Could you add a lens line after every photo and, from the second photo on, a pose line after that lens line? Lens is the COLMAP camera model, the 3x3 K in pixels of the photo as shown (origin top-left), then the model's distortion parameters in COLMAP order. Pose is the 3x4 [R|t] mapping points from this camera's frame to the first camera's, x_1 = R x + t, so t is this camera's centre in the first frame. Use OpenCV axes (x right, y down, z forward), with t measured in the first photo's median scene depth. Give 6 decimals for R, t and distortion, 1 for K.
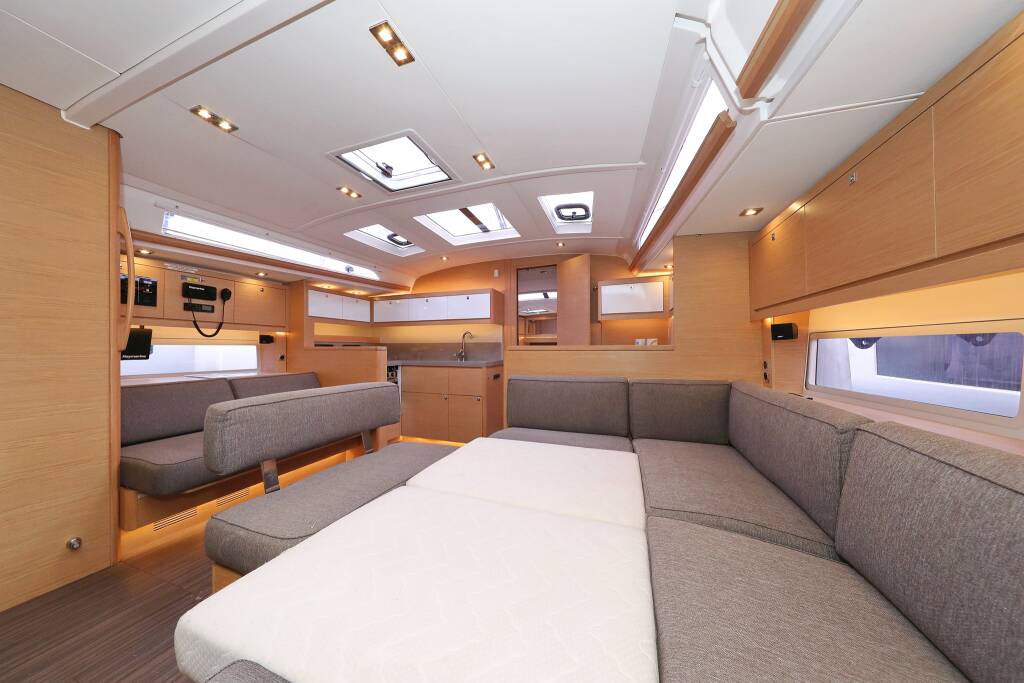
lens RADIAL K [[332.5, 0, 505.2], [0, 332.5, 353.0], [0, 0, 1]] dist [0.001773, -0.000171]
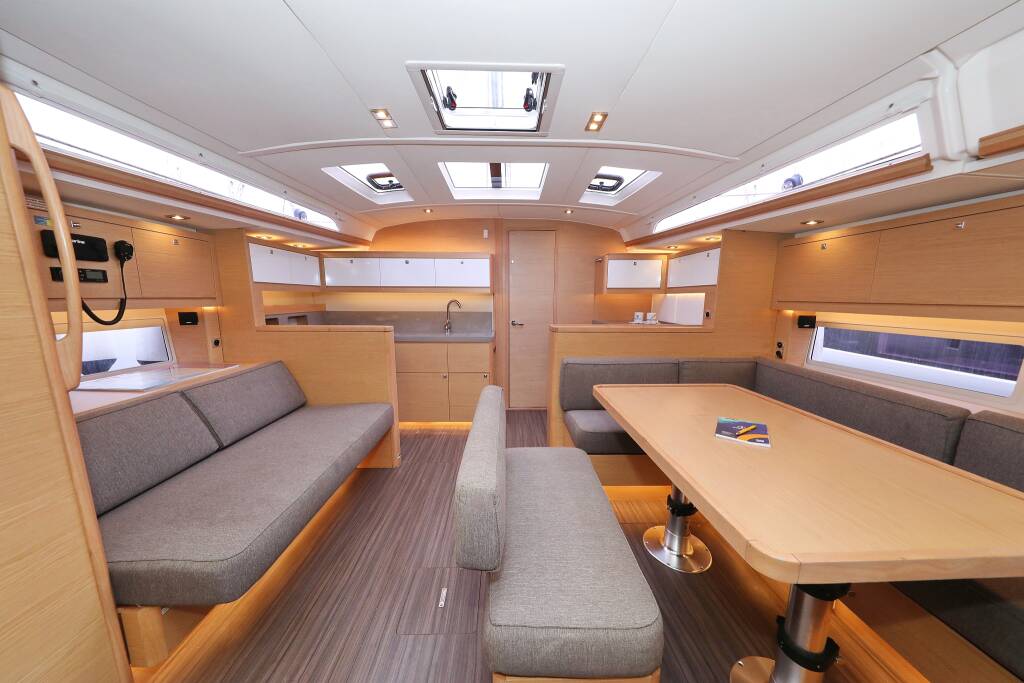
lens RADIAL K [[332.5, 0, 520.8], [0, 332.5, 353.8], [0, 0, 1]] dist [0.001773, -0.000171]
pose [[0.924136, -0.058230, 0.377600, -0.345109], [-0.001984, 0.987573, 0.157150, -0.073379], [-0.382058, -0.145977, 0.912536, 0.123962]]
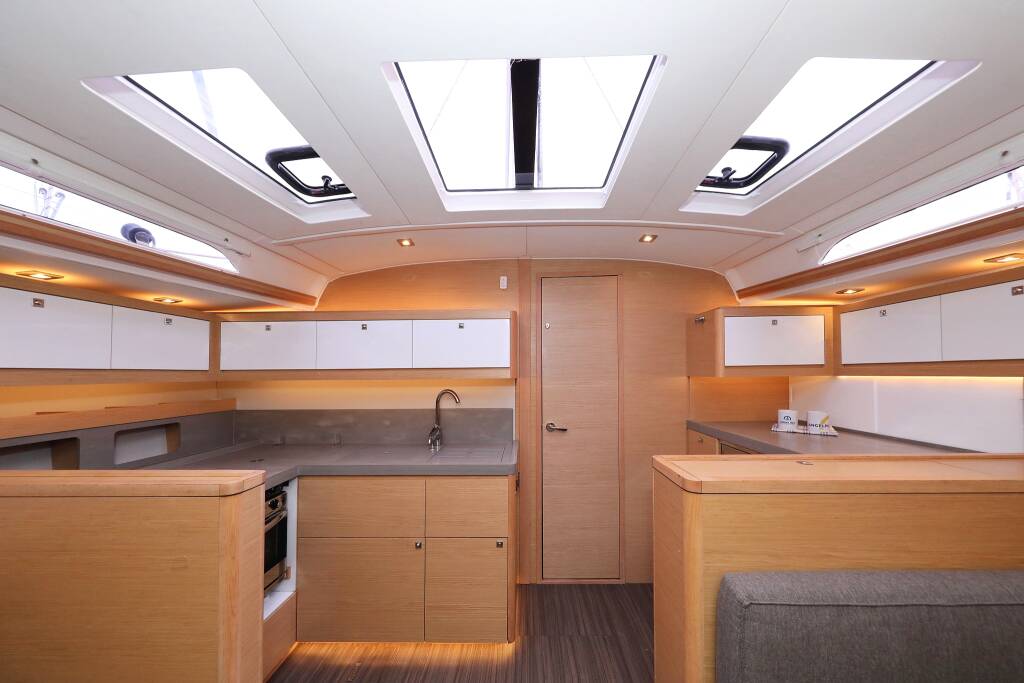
lens RADIAL K [[332.5, 0, 526.7], [0, 332.5, 366.4], [0, 0, 1]] dist [0.001773, -0.000171]
pose [[0.939078, 0.002126, 0.343698, -0.209212], [0.009304, 0.999457, -0.031604, -0.098533], [-0.343579, 0.032877, 0.938548, 0.559235]]
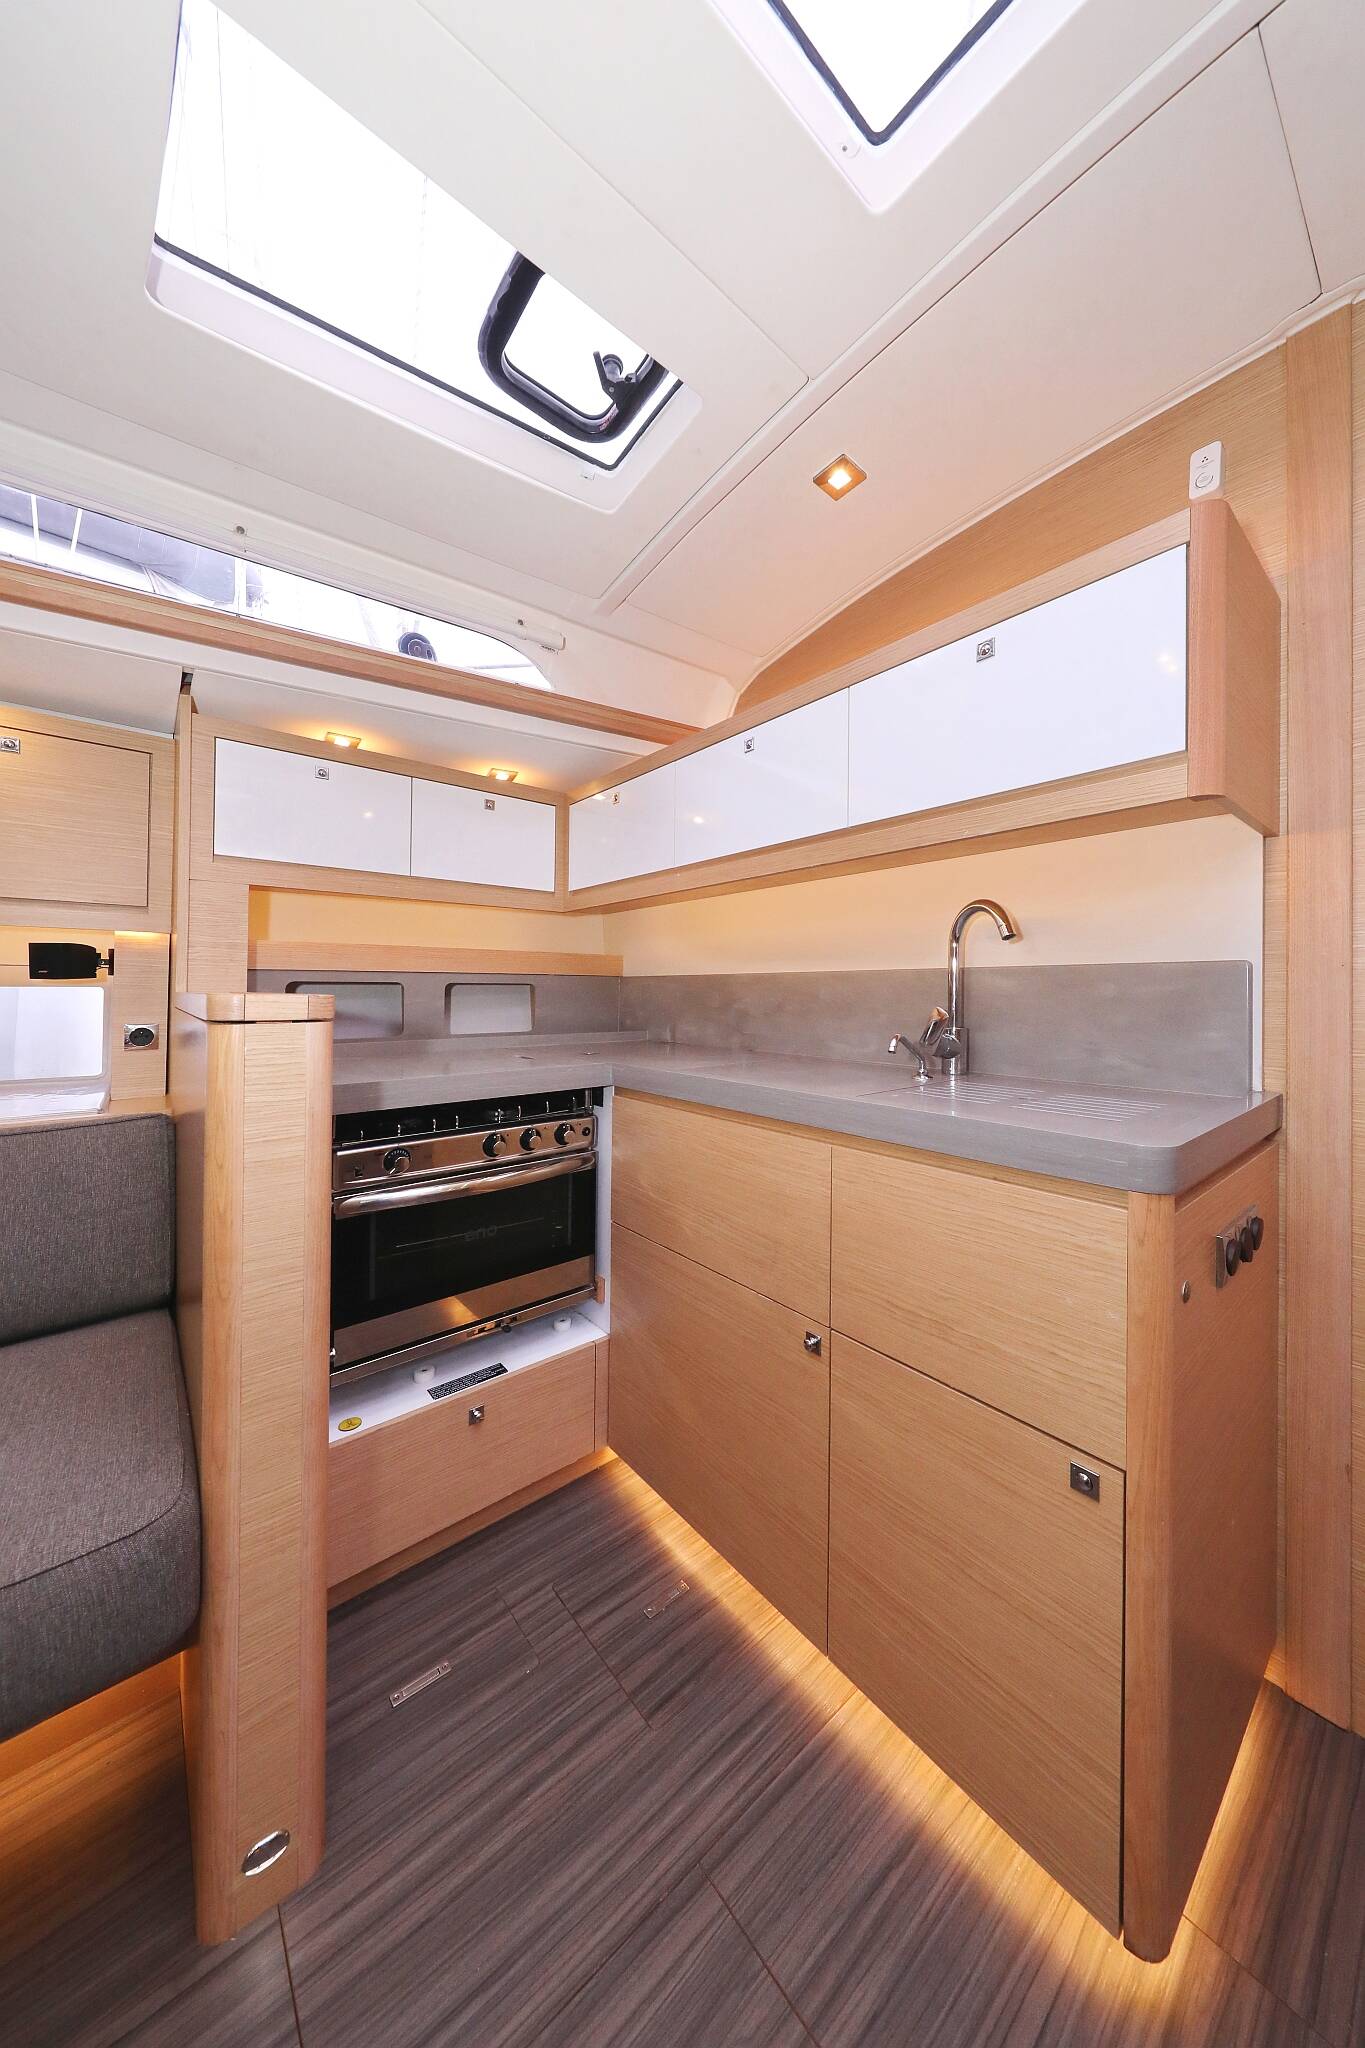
lens RADIAL K [[665.0, 0, 719.2], [0, 665.0, 990.5], [0, 0, 1]] dist [0.001773, -0.000171]
pose [[0.874609, -0.001427, -0.484826, -0.079410], [-0.008047, 0.999815, -0.017459, -0.015700], [0.484761, 0.019172, 0.874436, 0.776403]]
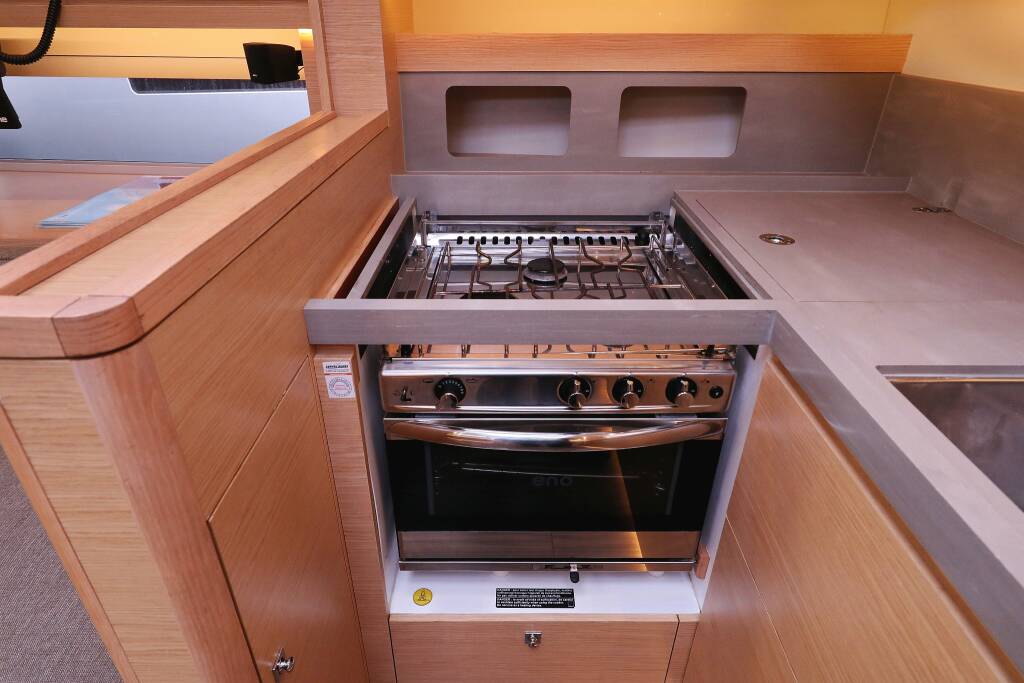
lens RADIAL K [[606.2, 0, 507.2], [0, 606.2, 344.1], [0, 0, 1]] dist [0.023936, 0.000542]
pose [[0.343907, 0.461225, -0.817924, -0.185858], [-0.013053, 0.873319, 0.486973, -0.079082], [0.938913, -0.156797, 0.306361, 0.946791]]
